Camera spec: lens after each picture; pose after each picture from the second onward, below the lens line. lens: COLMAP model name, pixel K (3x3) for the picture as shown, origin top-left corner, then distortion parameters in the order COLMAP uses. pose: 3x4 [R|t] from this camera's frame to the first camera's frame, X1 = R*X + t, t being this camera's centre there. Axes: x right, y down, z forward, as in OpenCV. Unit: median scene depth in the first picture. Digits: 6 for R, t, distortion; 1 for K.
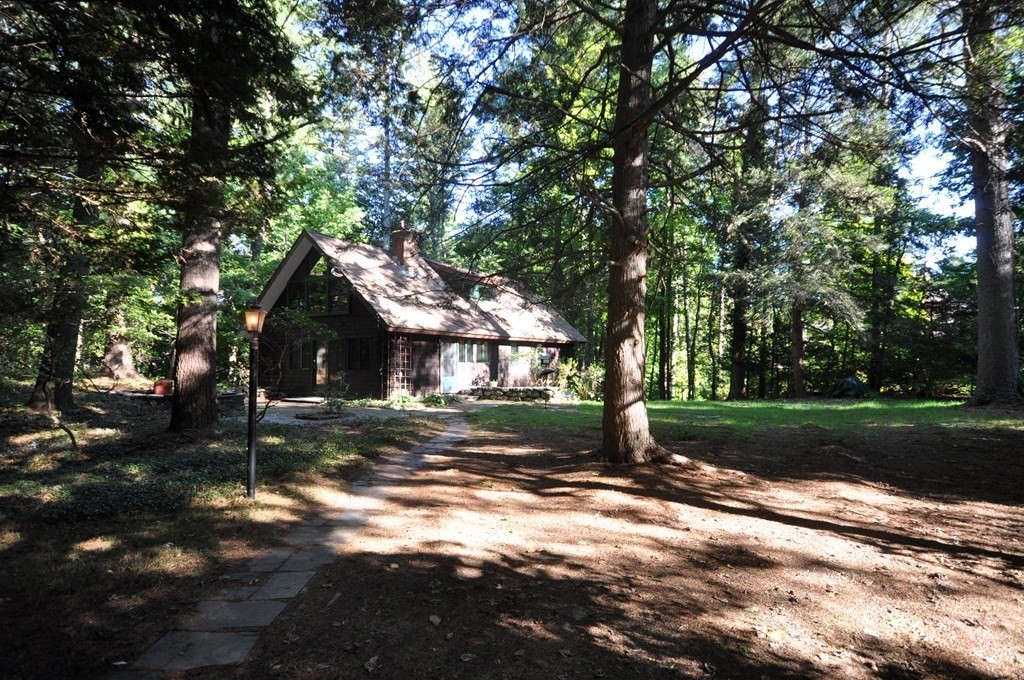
lens RADIAL K [[545.3, 0, 508.4], [0, 545.3, 339.9], [0, 0, 1]] dist [-0.000459, -0.000003]
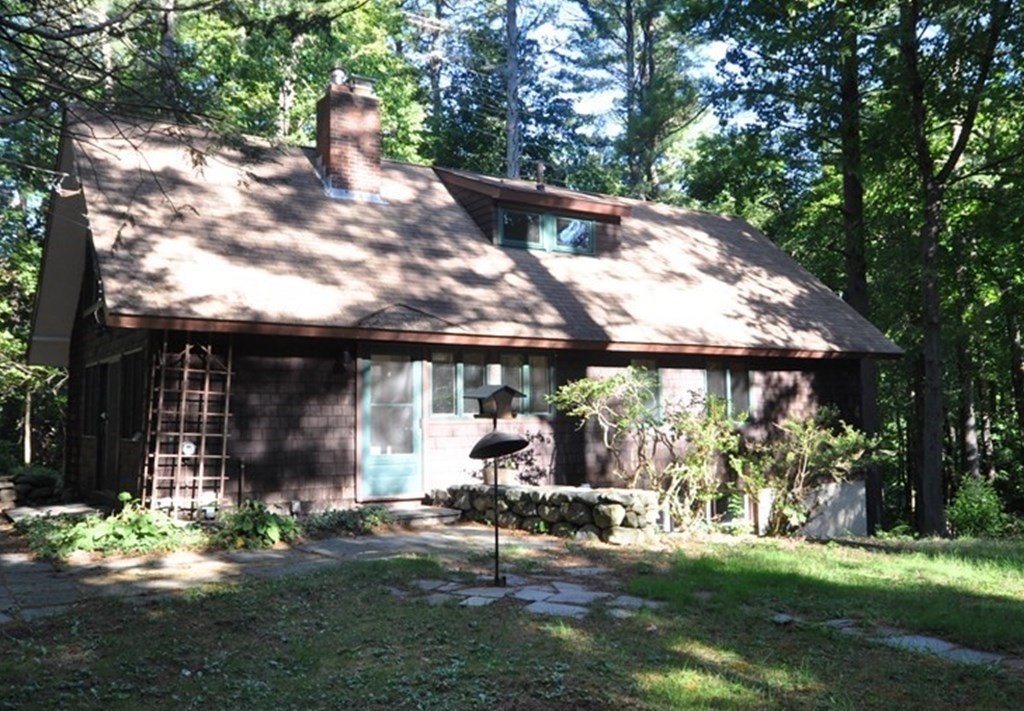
lens RADIAL K [[888.8, 0, 517.2], [0, 888.8, 358.2], [0, 0, 1]] dist [-0.000989, -0.001617]
pose [[0.917460, -0.039690, -0.395844, 0.198589], [0.029667, 0.999066, -0.031414, 0.024252], [0.396722, 0.017077, 0.917780, 0.478388]]
